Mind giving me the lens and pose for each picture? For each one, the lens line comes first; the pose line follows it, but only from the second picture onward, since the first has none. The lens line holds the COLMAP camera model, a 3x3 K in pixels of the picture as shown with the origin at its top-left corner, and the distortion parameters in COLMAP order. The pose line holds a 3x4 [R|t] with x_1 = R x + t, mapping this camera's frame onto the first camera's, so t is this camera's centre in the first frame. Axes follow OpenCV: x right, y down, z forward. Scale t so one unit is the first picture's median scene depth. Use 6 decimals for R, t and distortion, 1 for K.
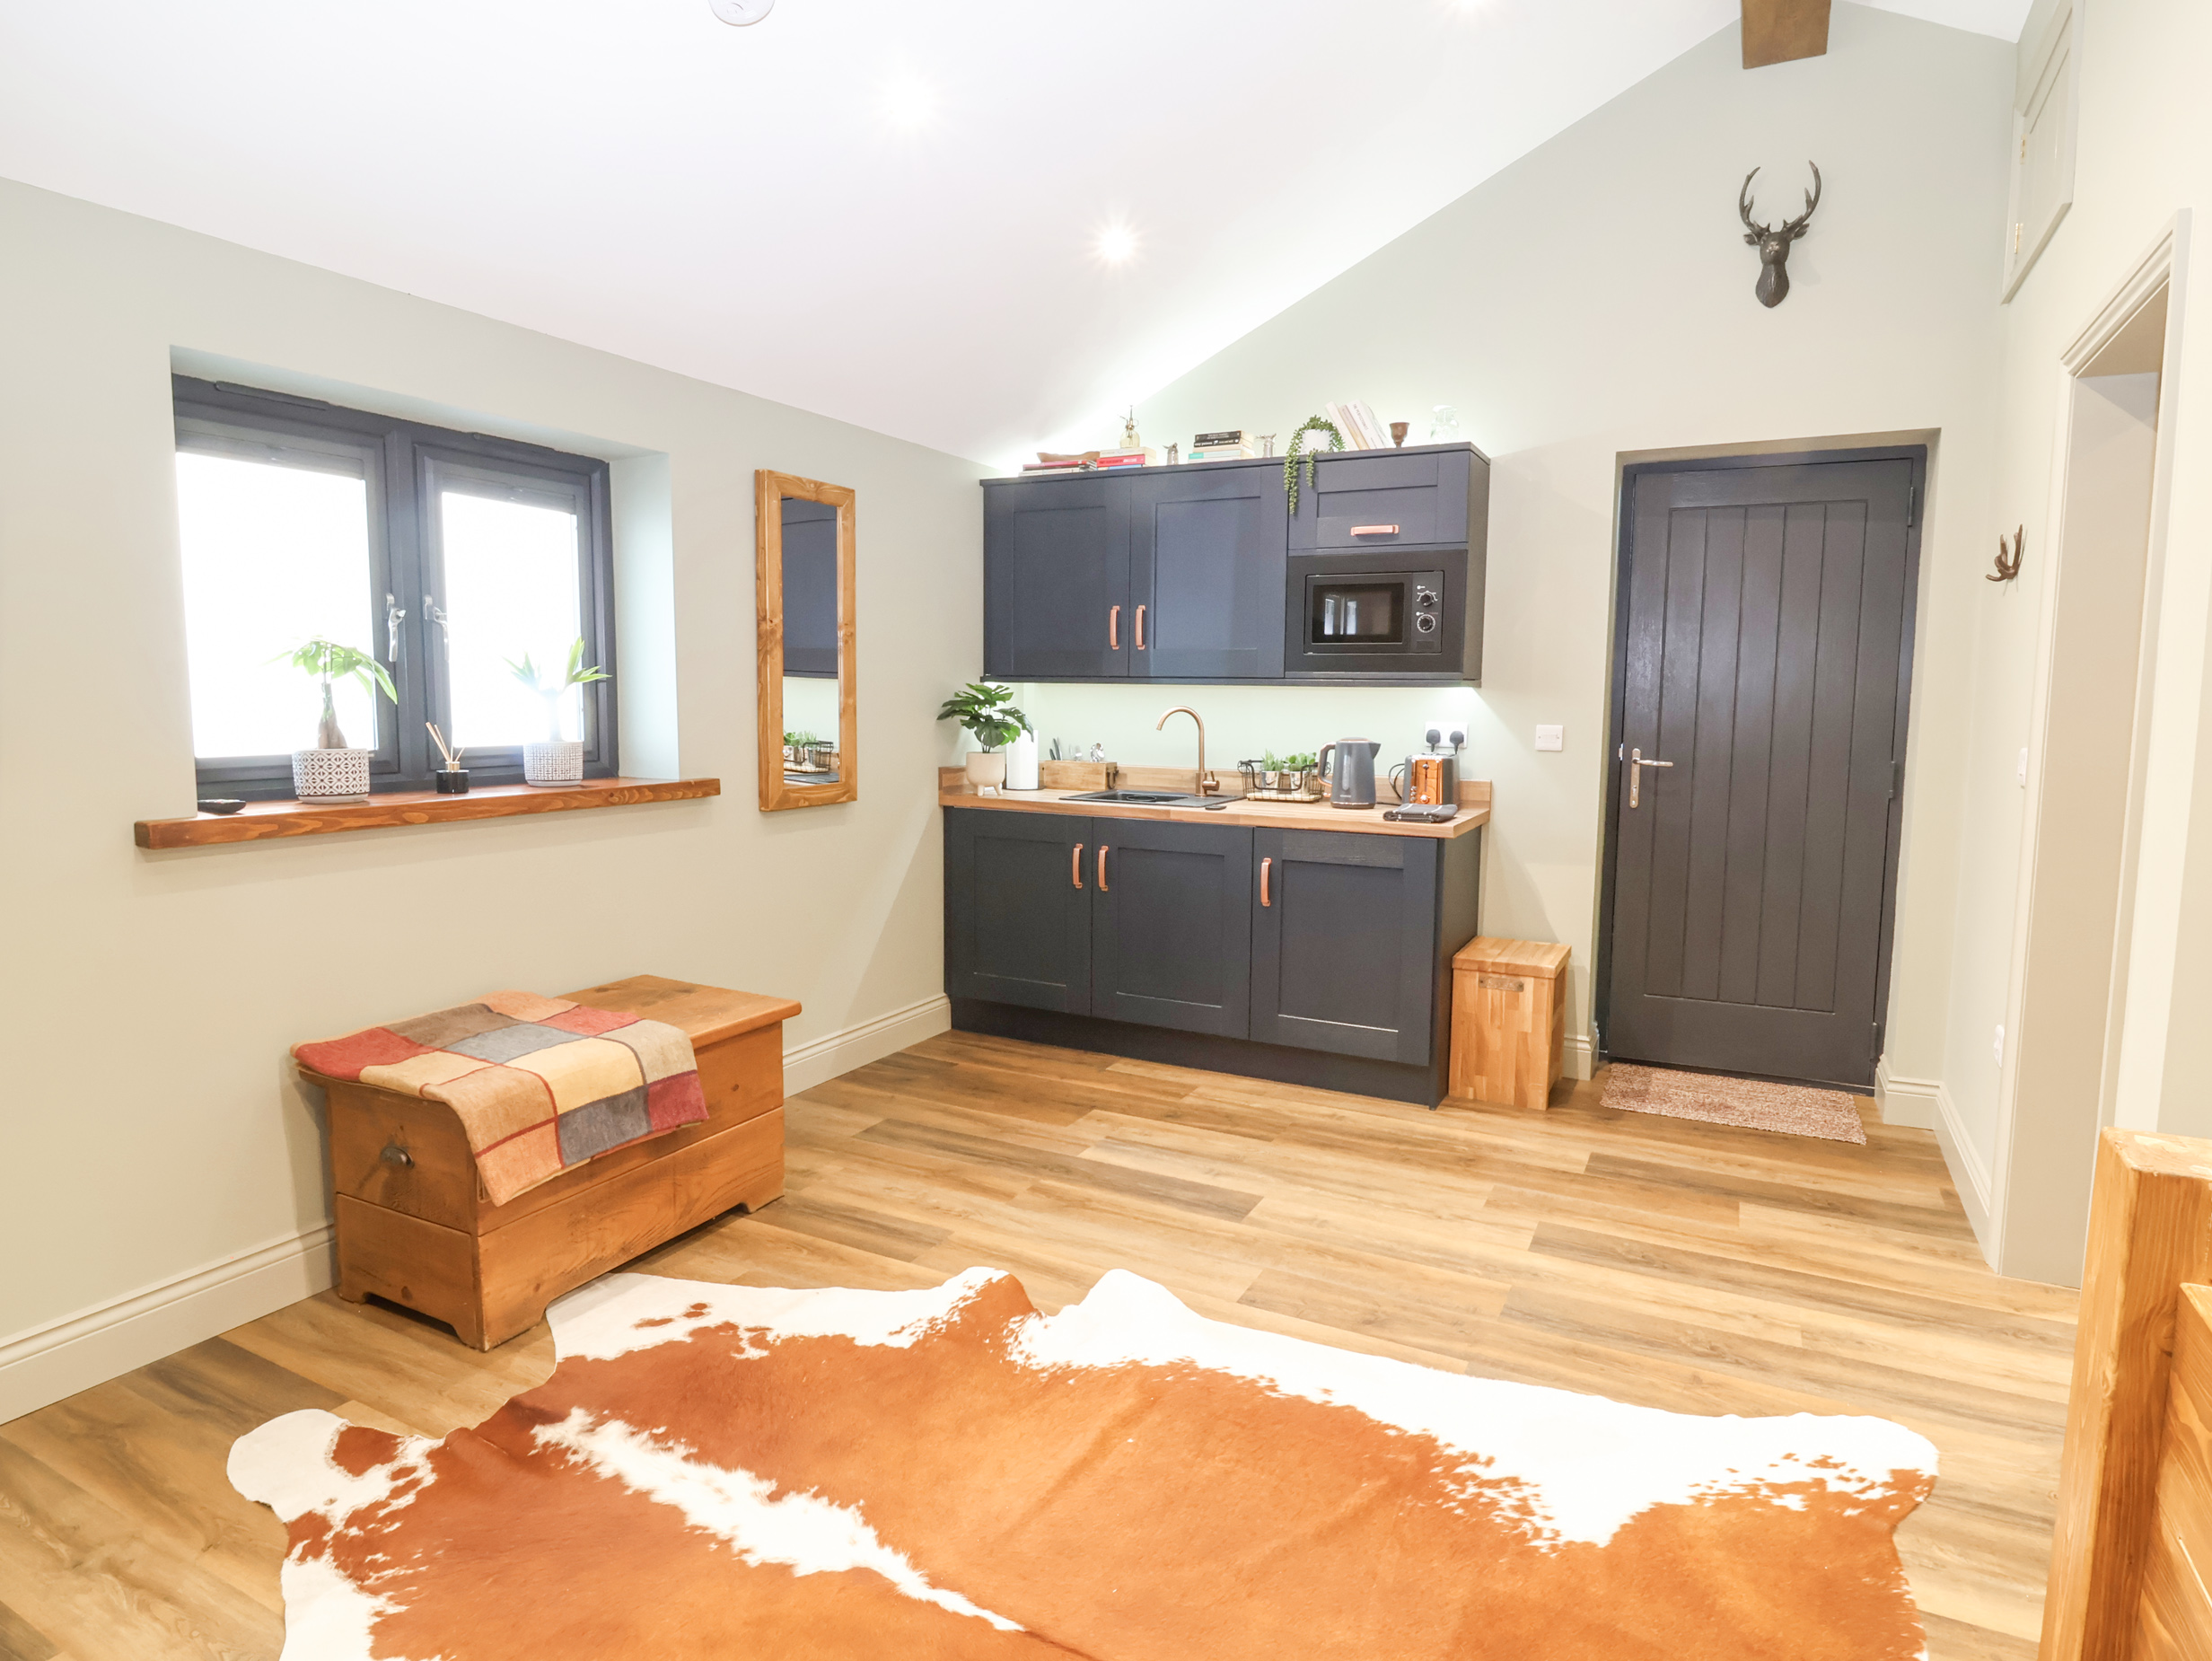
lens RADIAL K [[1143.7, 0, 1125.6], [0, 1143.7, 815.3], [0, 0, 1]] dist [0.000978, -0.014120]
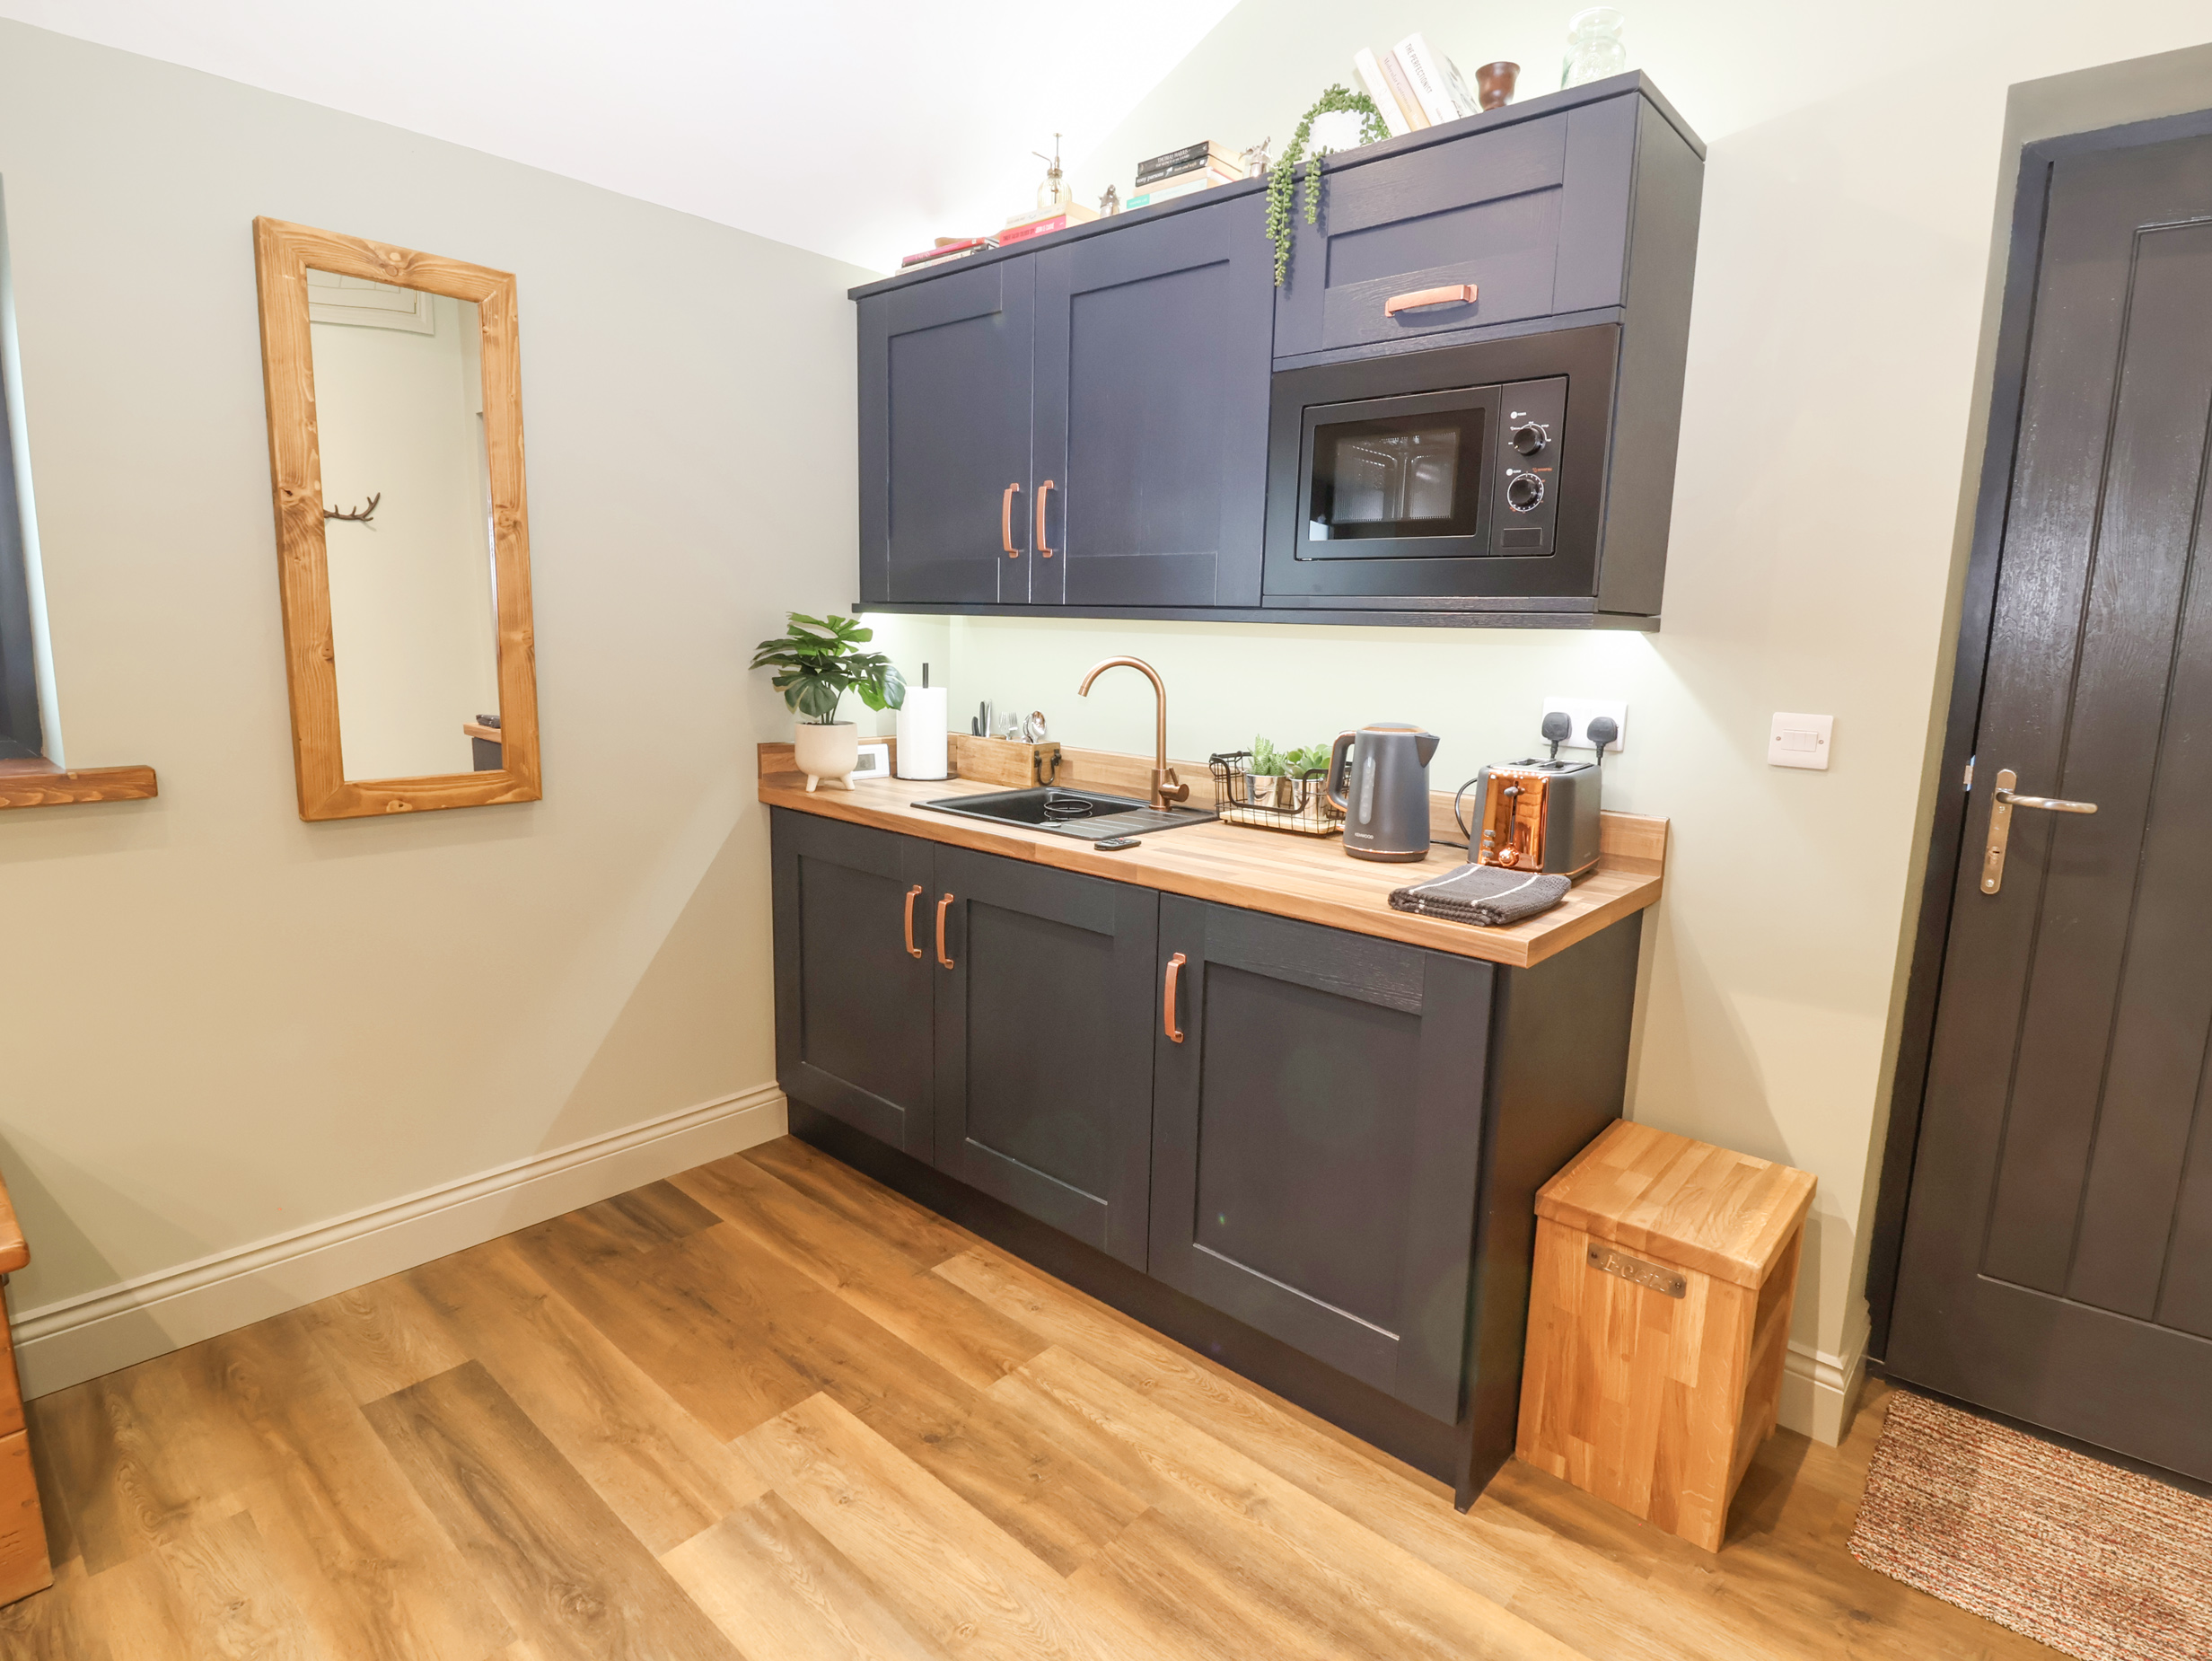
lens RADIAL K [[1143.5, 0, 1106.1], [0, 1143.5, 821.8], [0, 0, 1]] dist [0.001752, -0.011971]
pose [[0.972593, 0.054217, -0.226106, 0.196543], [-0.041932, 0.997389, 0.058790, -0.049172], [0.228703, -0.047697, 0.972327, 0.465649]]
